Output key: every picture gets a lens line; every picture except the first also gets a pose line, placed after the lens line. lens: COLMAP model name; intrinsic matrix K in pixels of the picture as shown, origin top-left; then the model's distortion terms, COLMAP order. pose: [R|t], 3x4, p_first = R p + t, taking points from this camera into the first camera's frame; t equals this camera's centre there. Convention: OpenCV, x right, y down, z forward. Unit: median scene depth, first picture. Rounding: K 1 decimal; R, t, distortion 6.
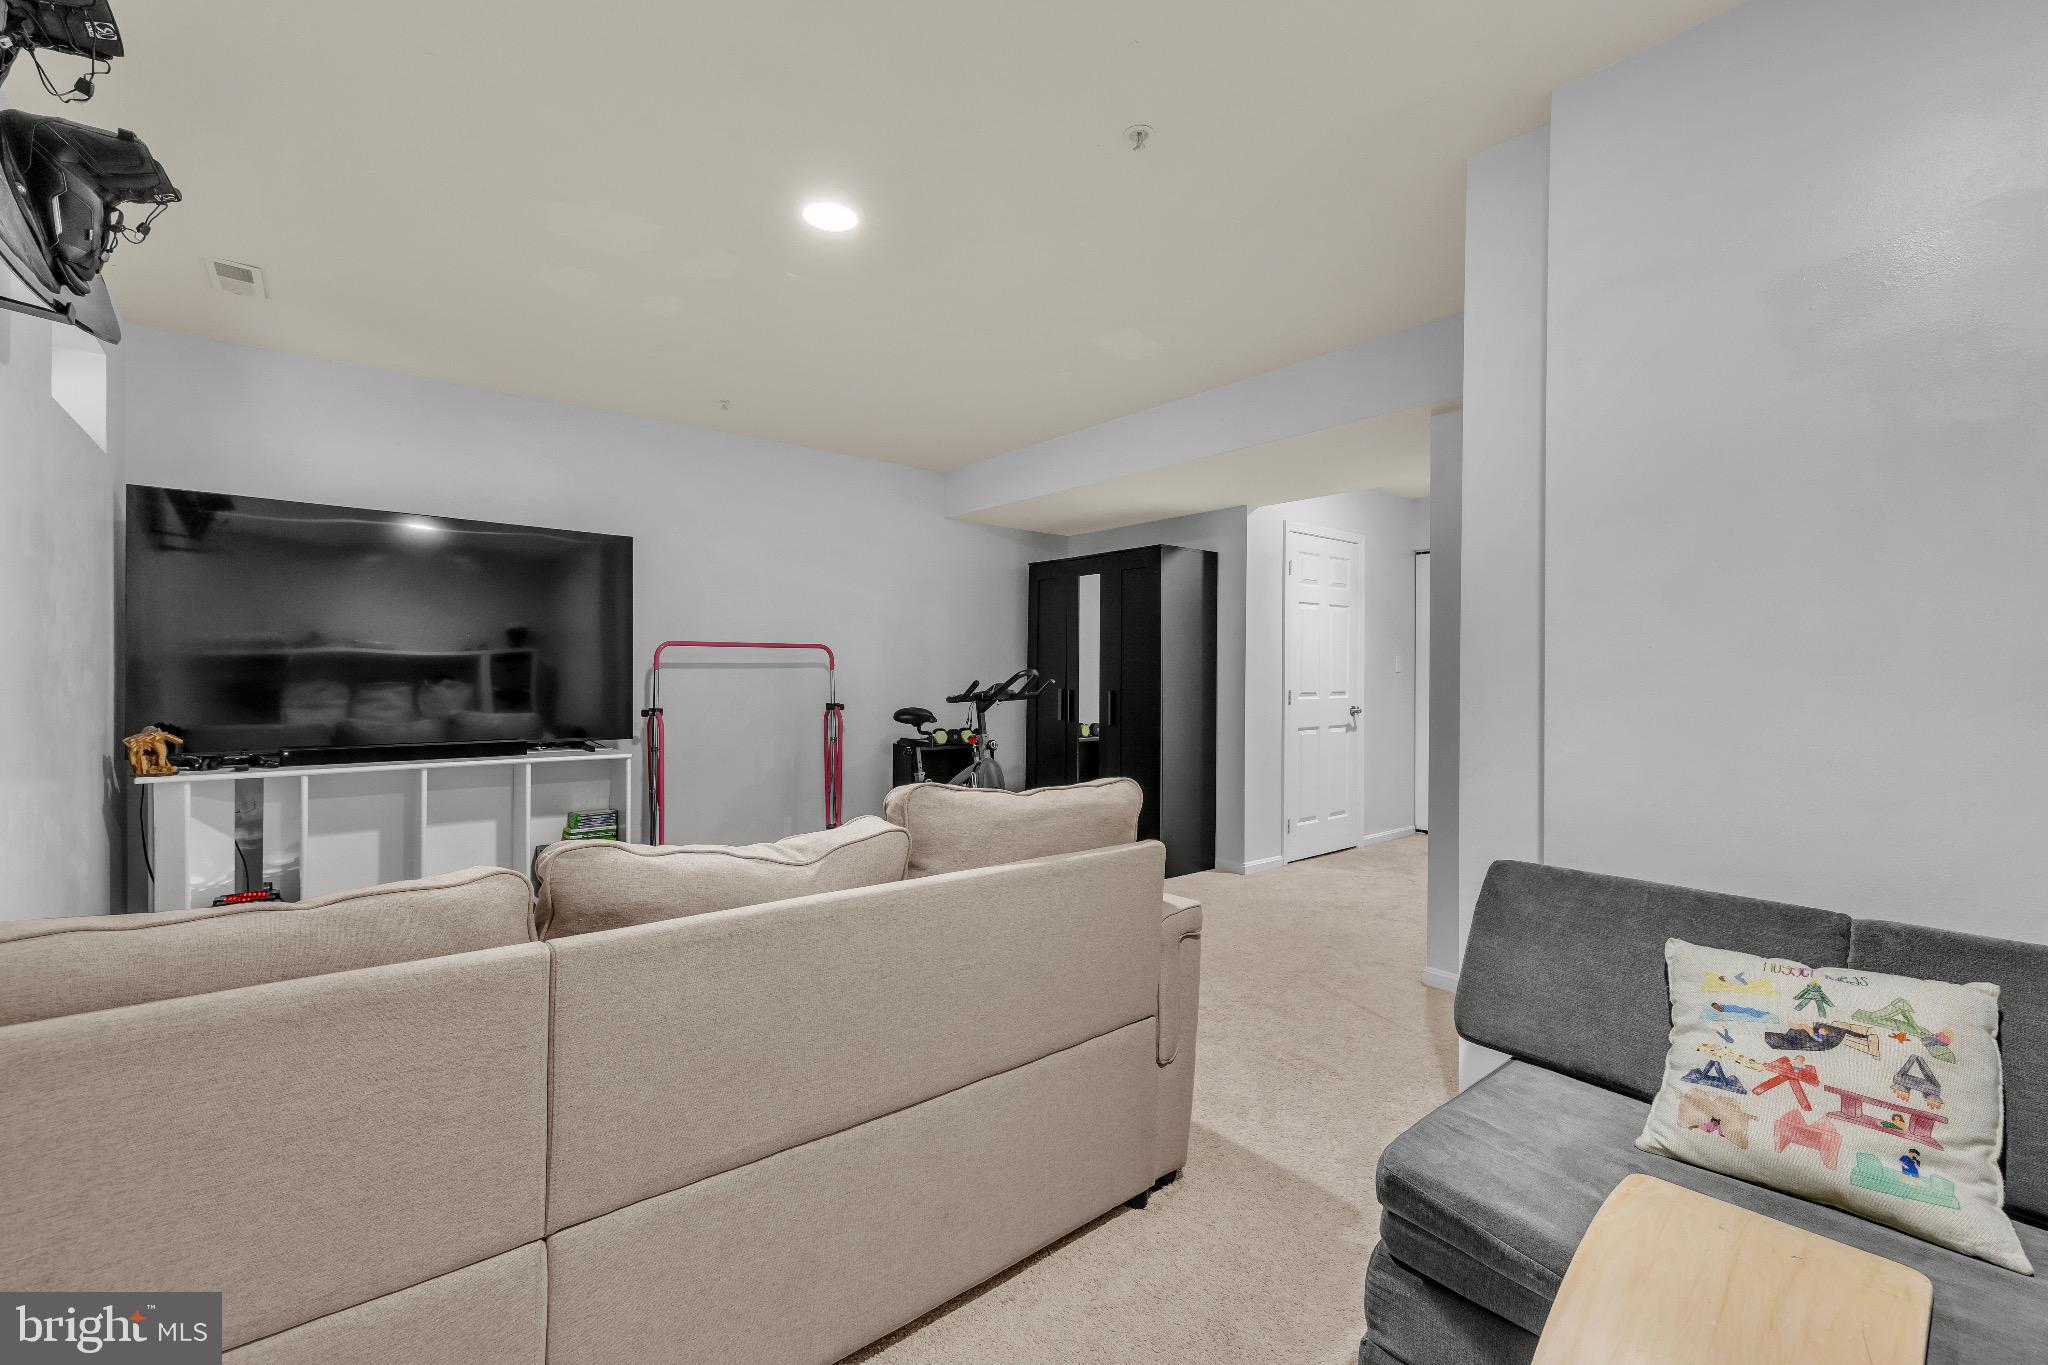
lens RADIAL K [[856.1, 0, 1026.2], [0, 856.1, 678.7], [0, 0, 1]] dist [0.002130, 0.000708]
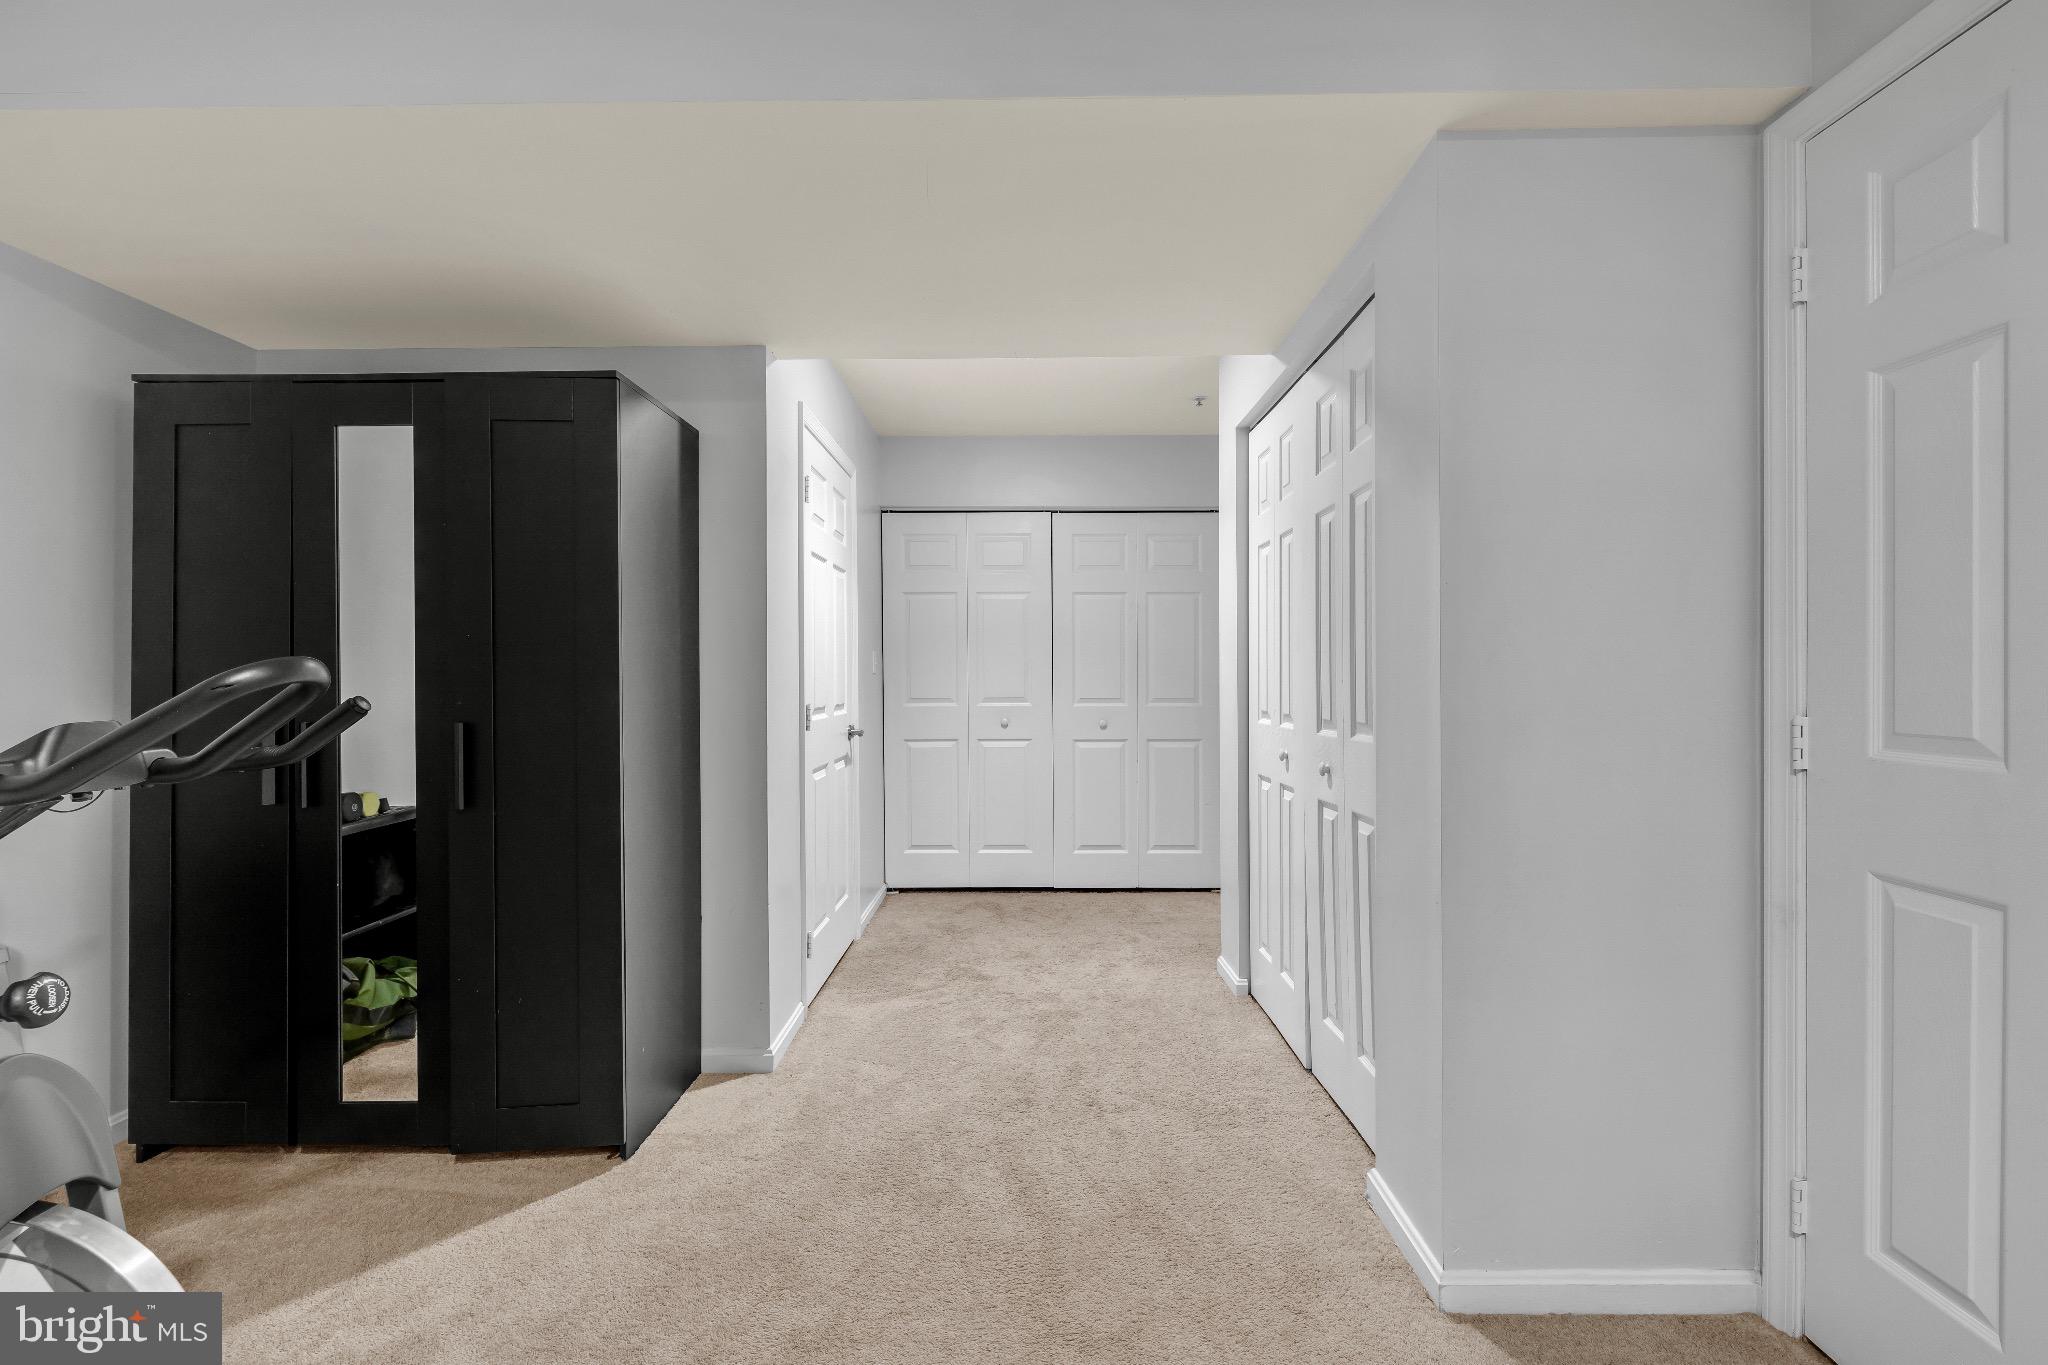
lens RADIAL K [[856.1, 0, 1016.3], [0, 856.1, 682.3], [0, 0, 1]] dist [0.002130, 0.000708]
pose [[0.647352, -0.013322, 0.762075, -0.035913], [0.014530, 0.999881, 0.005136, -0.002706], [-0.762053, 0.007748, 0.647469, 0.529585]]
